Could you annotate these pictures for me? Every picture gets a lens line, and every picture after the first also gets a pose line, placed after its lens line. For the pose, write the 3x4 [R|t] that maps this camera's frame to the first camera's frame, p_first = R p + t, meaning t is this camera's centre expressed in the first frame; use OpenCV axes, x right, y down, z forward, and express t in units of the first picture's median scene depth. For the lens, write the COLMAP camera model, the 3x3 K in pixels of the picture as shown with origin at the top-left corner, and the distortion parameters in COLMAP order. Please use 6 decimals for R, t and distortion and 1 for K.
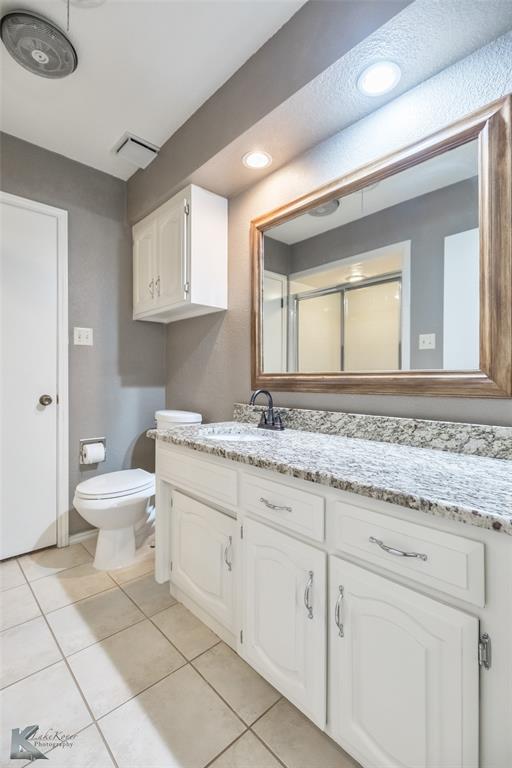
lens RADIAL K [[349.6, 0, 253.9], [0, 349.6, 378.1], [0, 0, 1]] dist [0.008239, -0.000064]
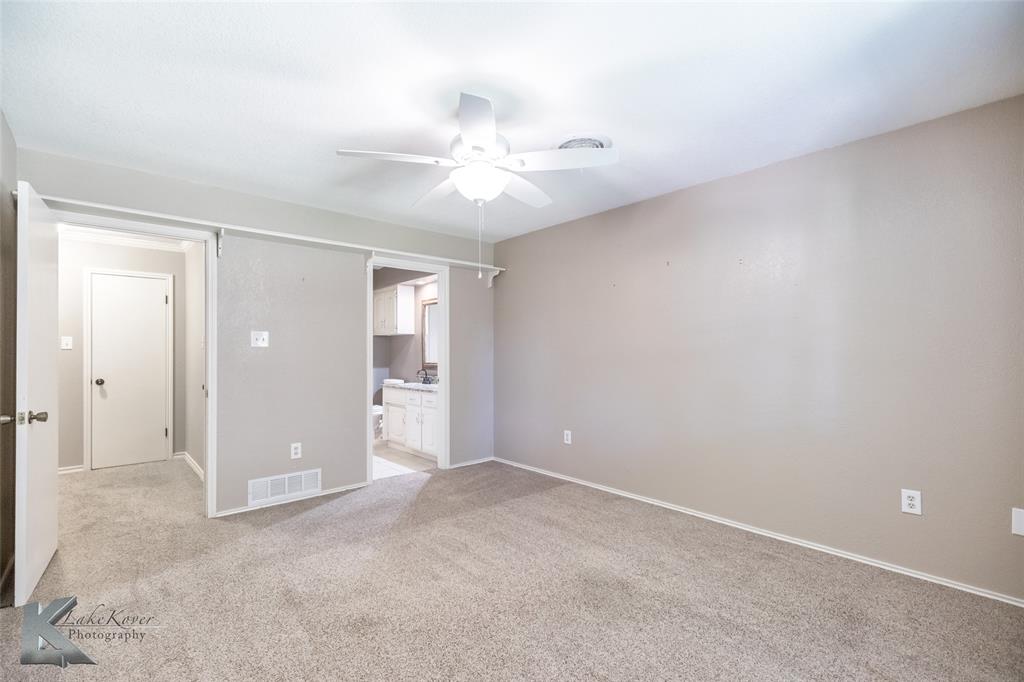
lens RADIAL K [[466.1, 0, 511.8], [0, 466.1, 346.4], [0, 0, 1]] dist [0.008239, -0.000064]
pose [[0.999672, -0.003013, -0.025427, 0.649071], [0.002643, 0.999890, -0.014573, -0.069627], [0.025468, 0.014501, 0.999570, -2.064043]]
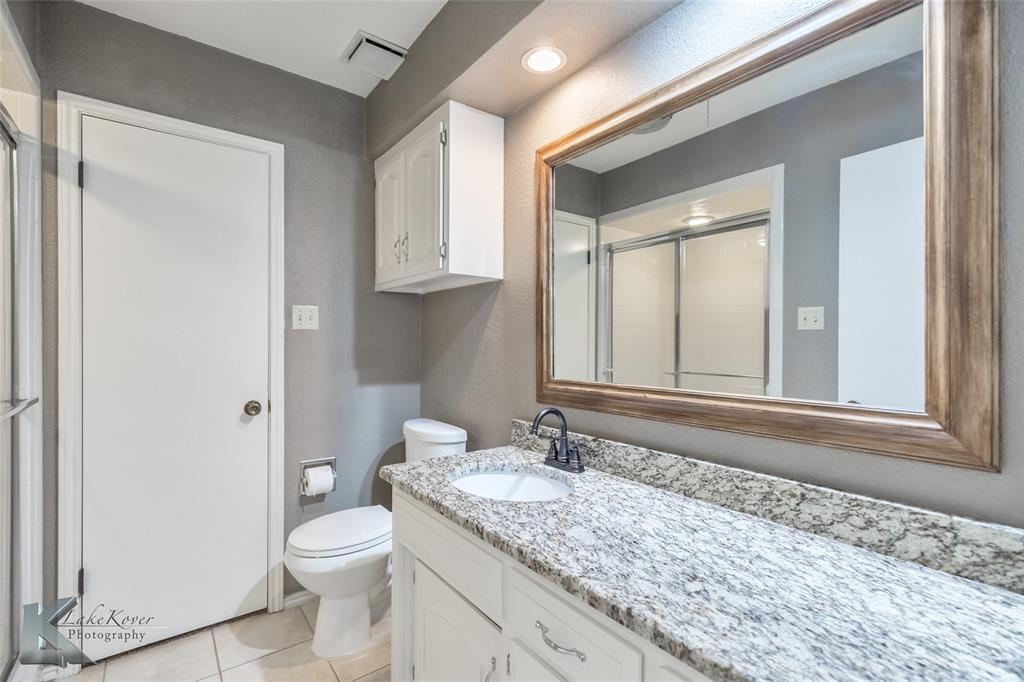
lens RADIAL K [[466.1, 0, 510.4], [0, 466.1, 342.4], [0, 0, 1]] dist [0.008239, -0.000064]
pose [[0.995199, 0.001724, -0.097857, 0.027574], [-0.002183, 0.999987, -0.004586, -0.070164], [0.097848, 0.004778, 0.995190, 0.097247]]
